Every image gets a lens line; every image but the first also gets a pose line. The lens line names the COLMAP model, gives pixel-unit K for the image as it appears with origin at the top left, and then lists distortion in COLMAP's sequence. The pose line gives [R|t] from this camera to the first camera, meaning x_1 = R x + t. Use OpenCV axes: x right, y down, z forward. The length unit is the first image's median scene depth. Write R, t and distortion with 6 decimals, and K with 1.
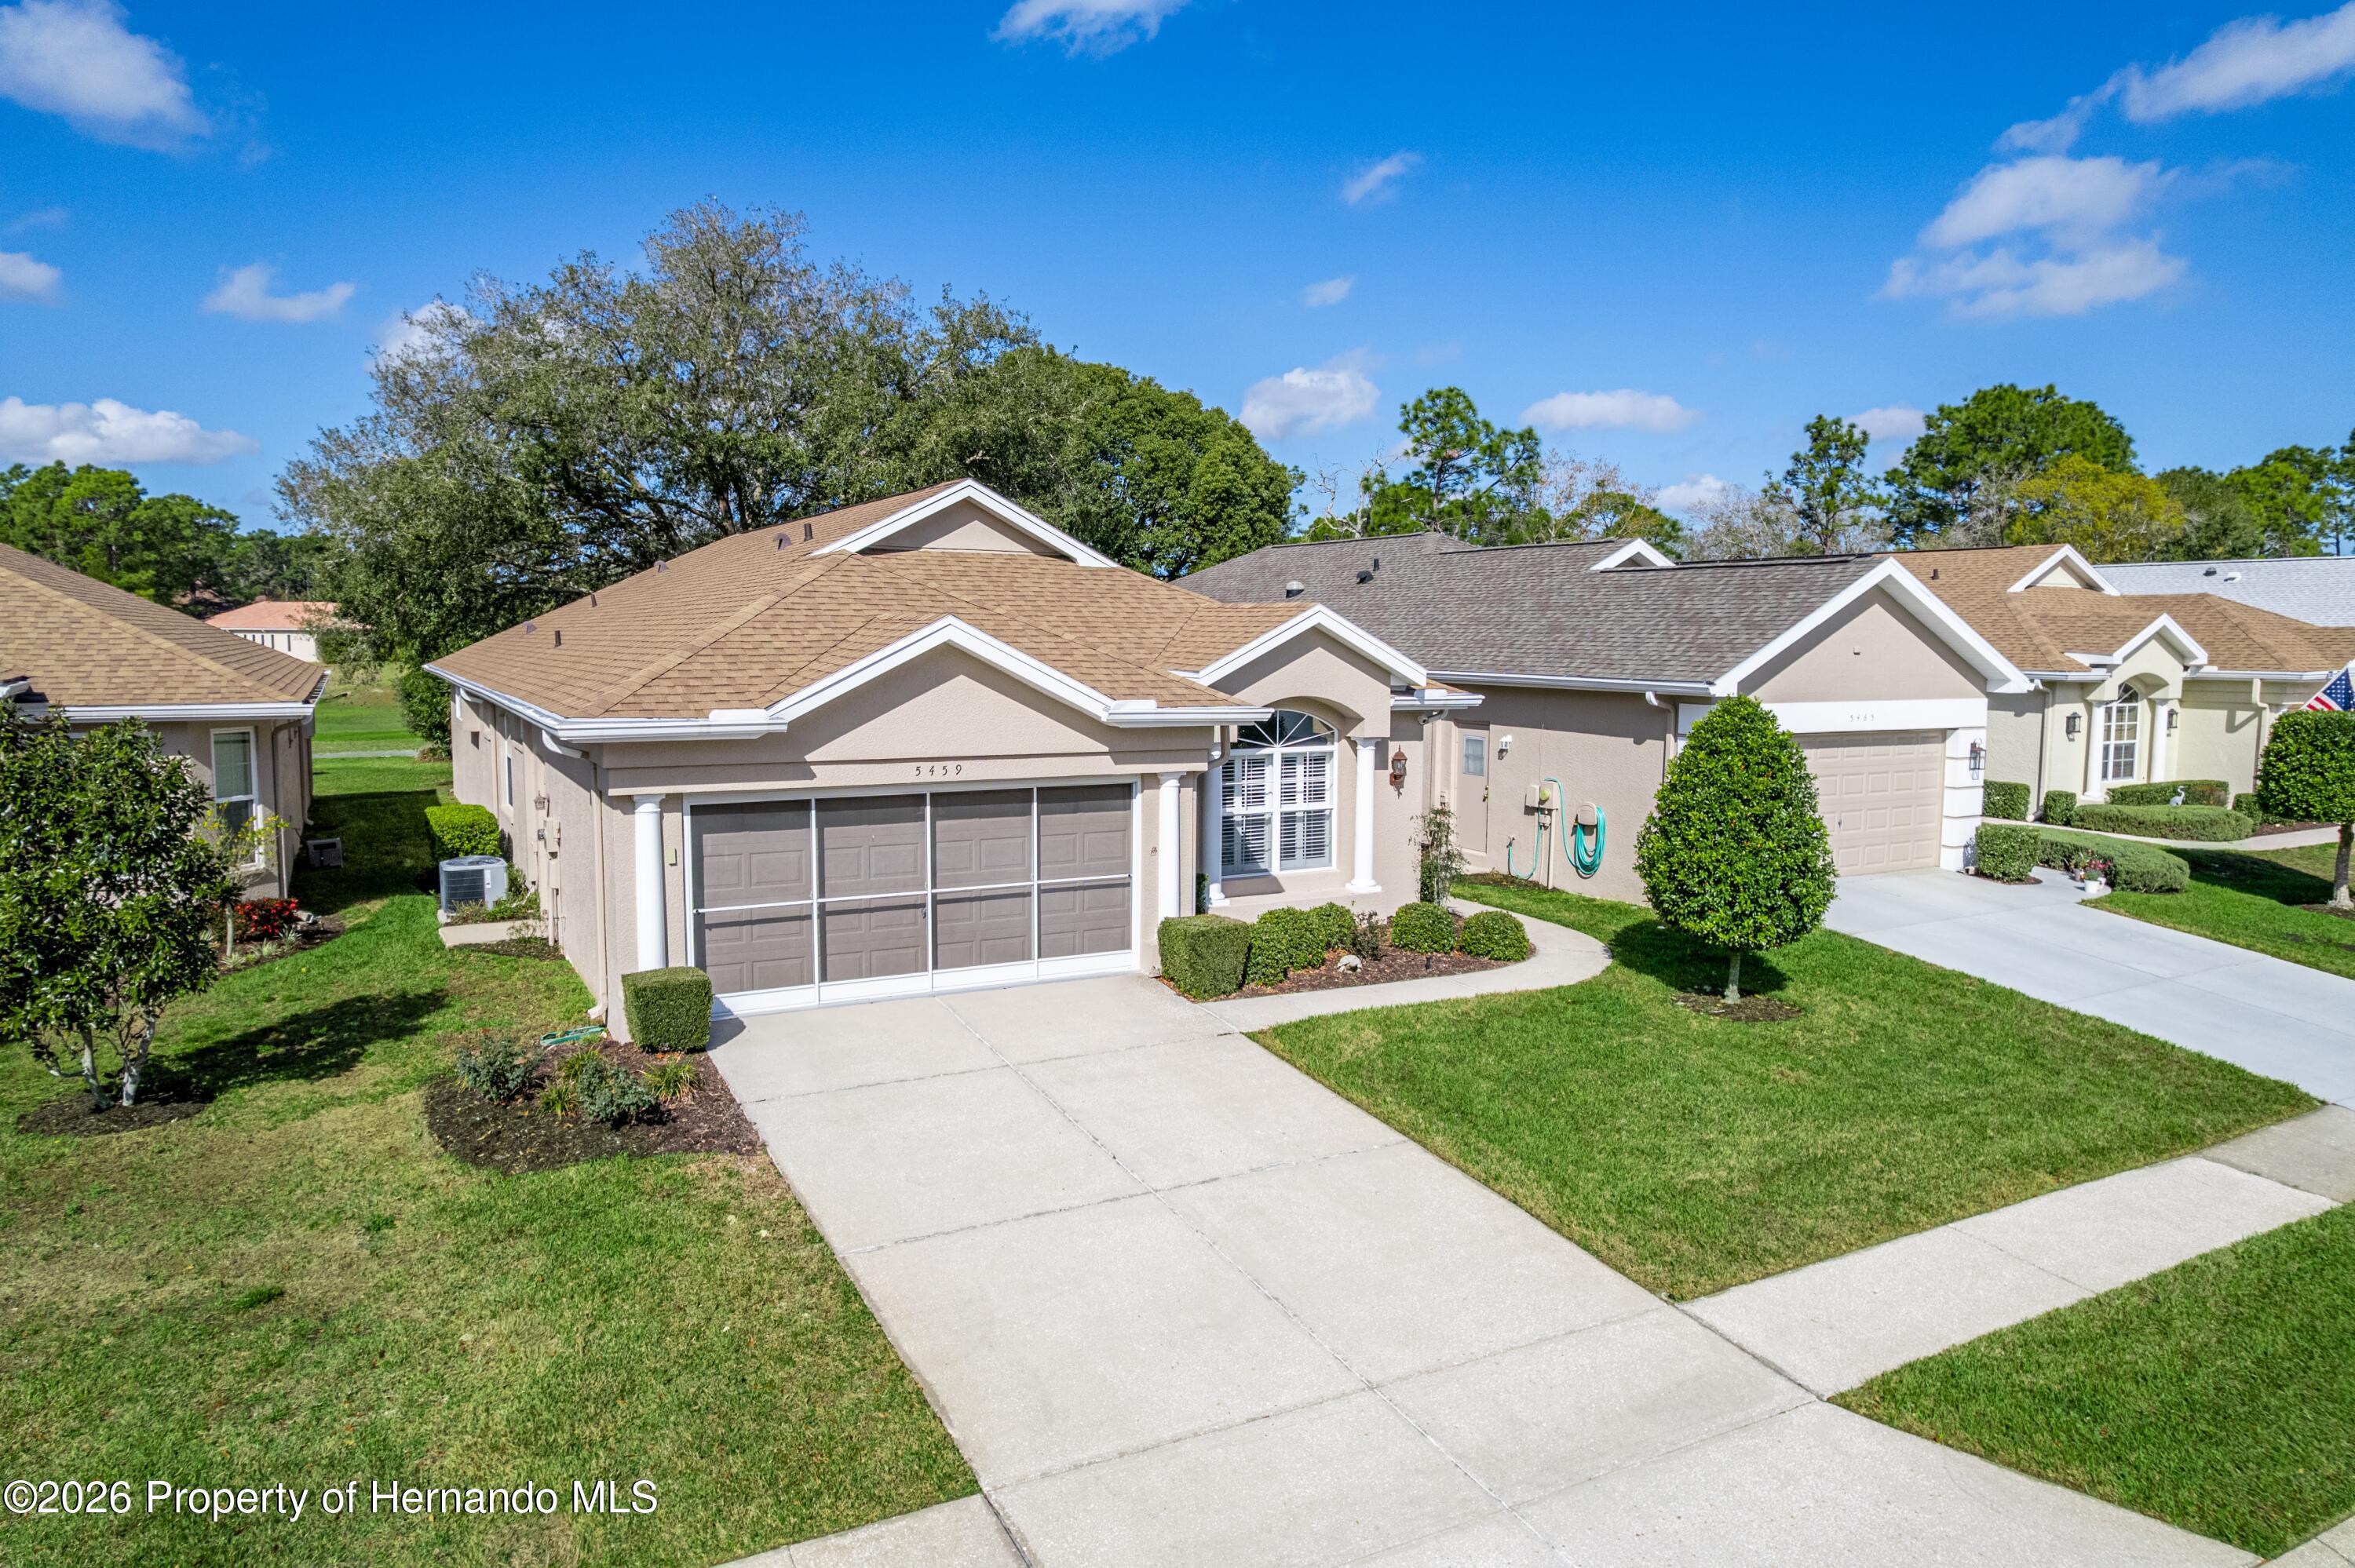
lens RADIAL K [[1506.5, 0, 1177.5], [0, 1506.5, 784.0], [0, 0, 1]] dist [-0.072862, 0.068268]
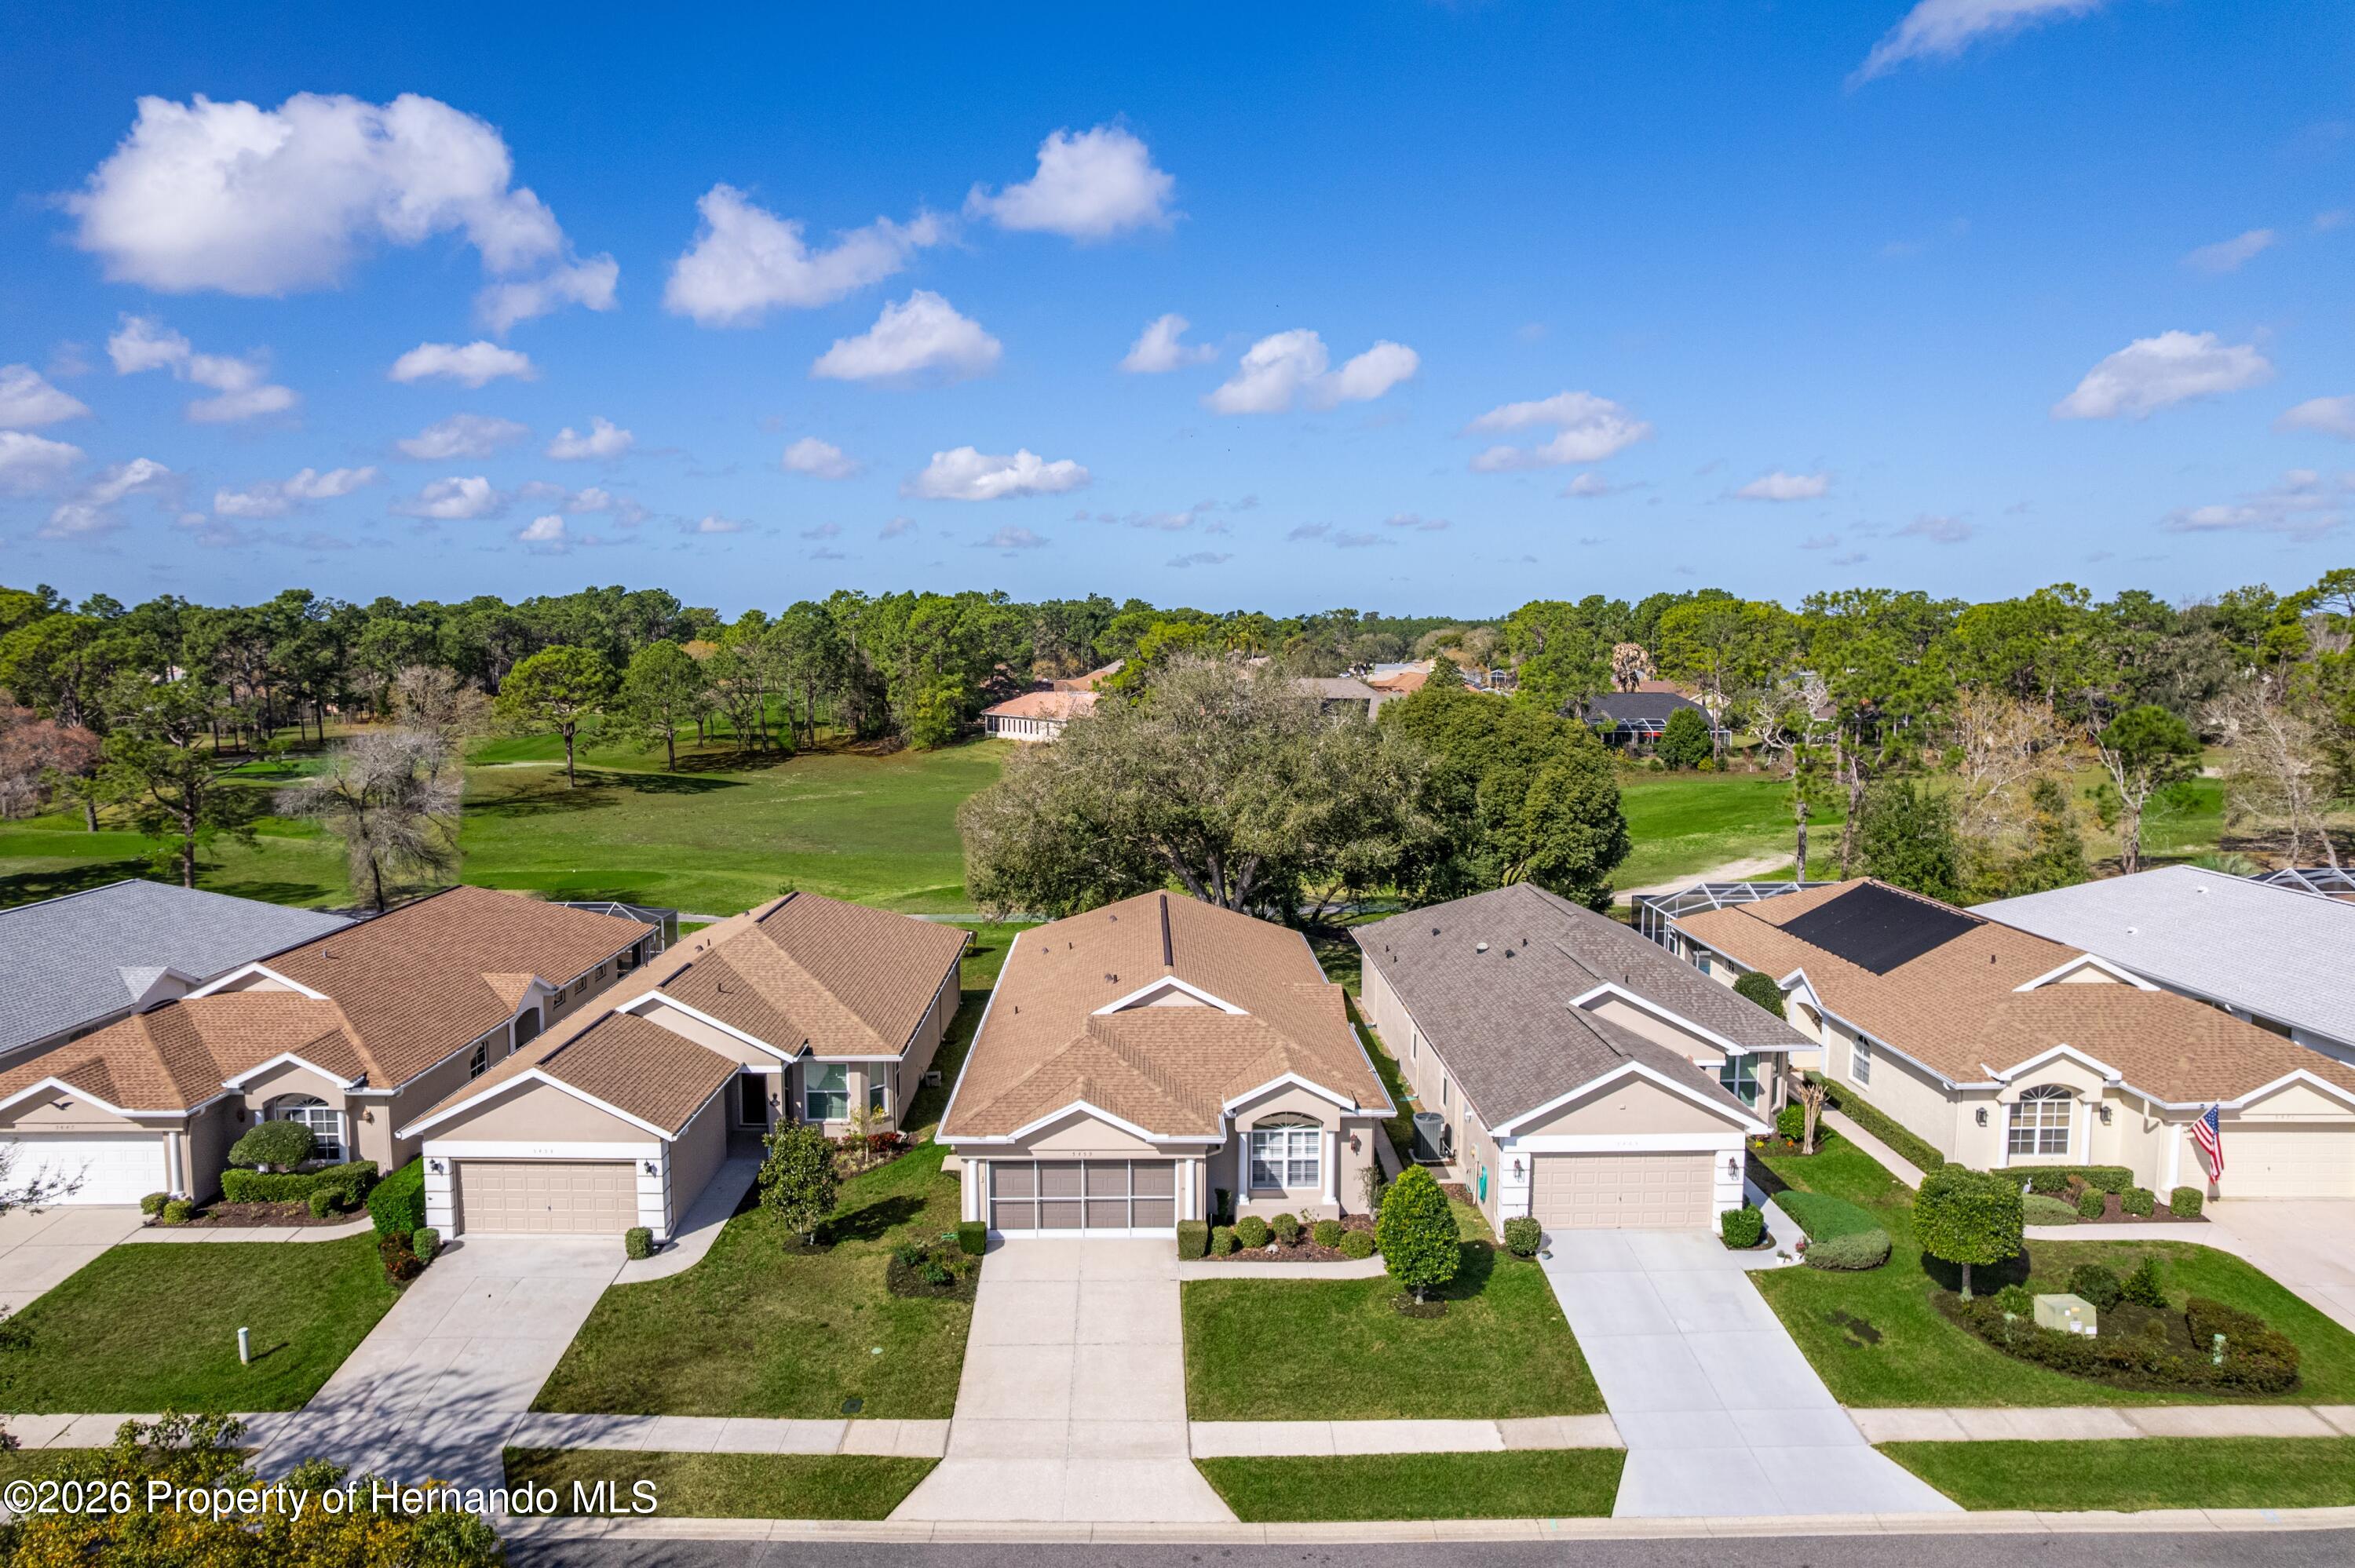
lens RADIAL K [[1506.5, 0, 1177.5], [0, 1506.5, 784.0], [0, 0, 1]] dist [-0.072862, 0.068268]
pose [[0.886009, 0.041734, -0.461786, 1.117824], [-0.042279, 0.999064, 0.009172, -0.658520], [0.461736, 0.011397, 0.886944, -1.165006]]
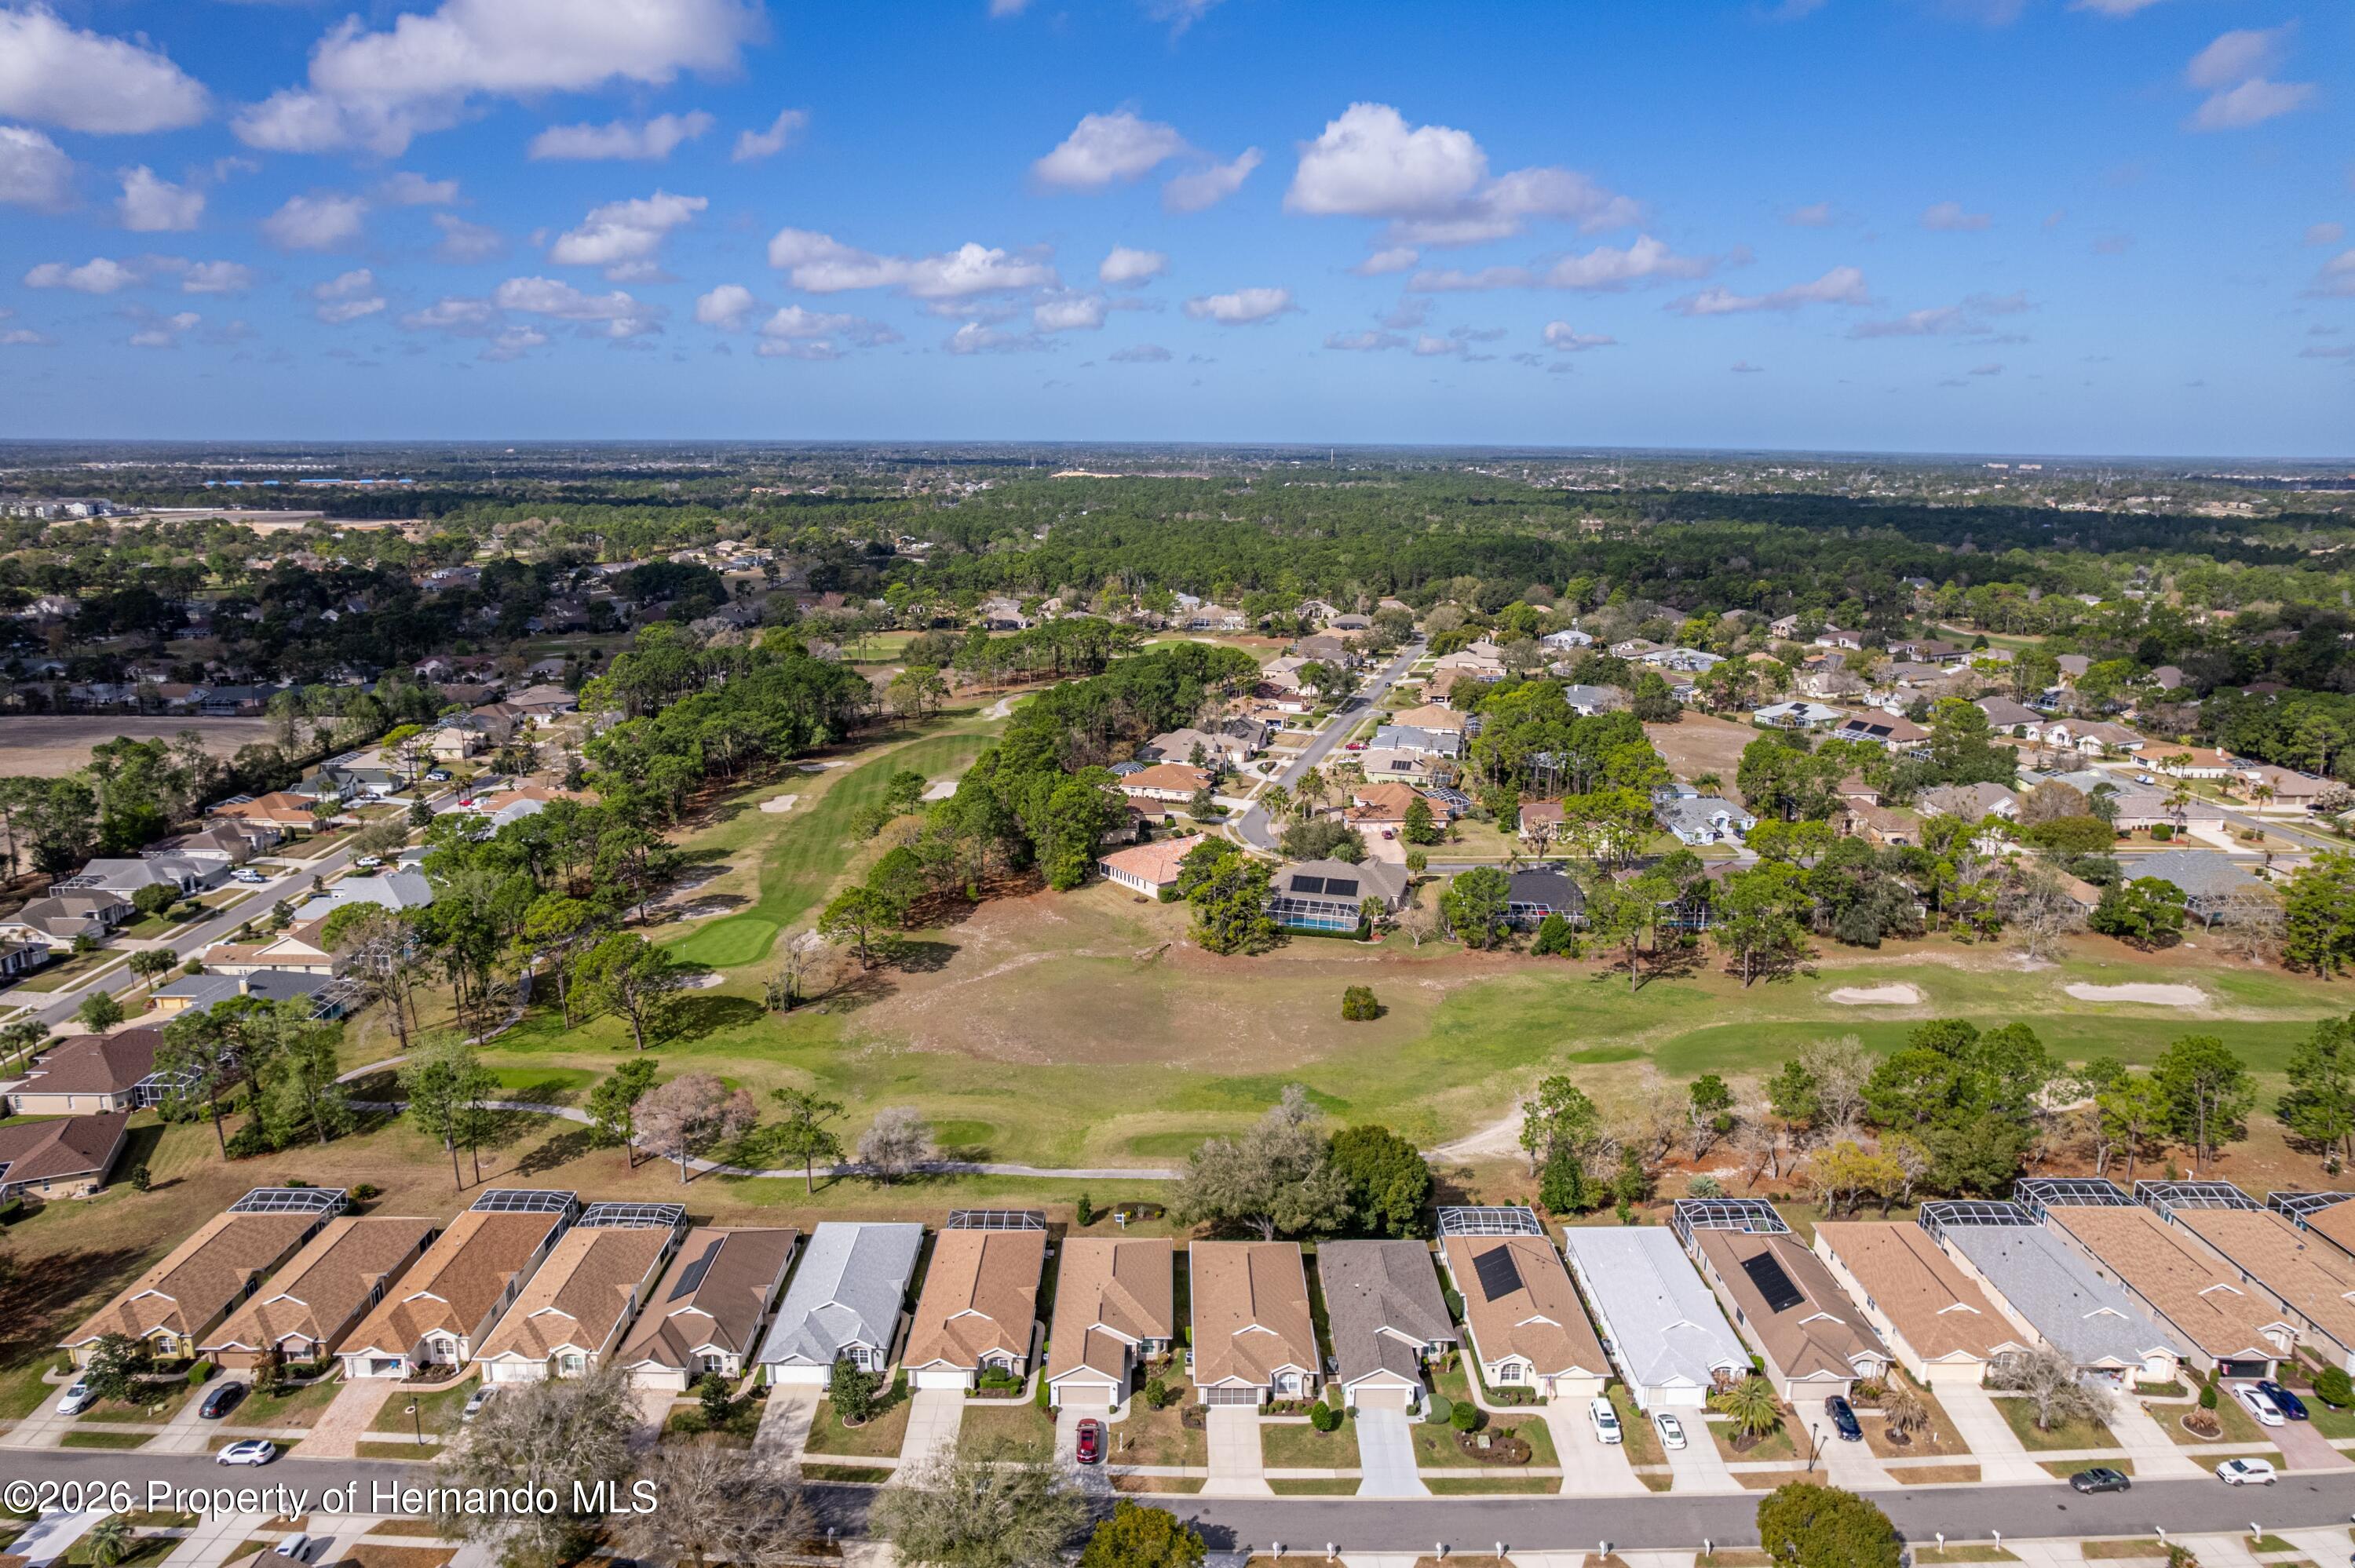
lens RADIAL K [[1506.5, 0, 1177.5], [0, 1506.5, 784.0], [0, 0, 1]] dist [-0.072862, 0.068268]
pose [[0.876663, 0.107038, -0.469046, 3.464125], [-0.050021, 0.989932, 0.132414, -4.898589], [0.478497, -0.092620, 0.873191, -6.862601]]
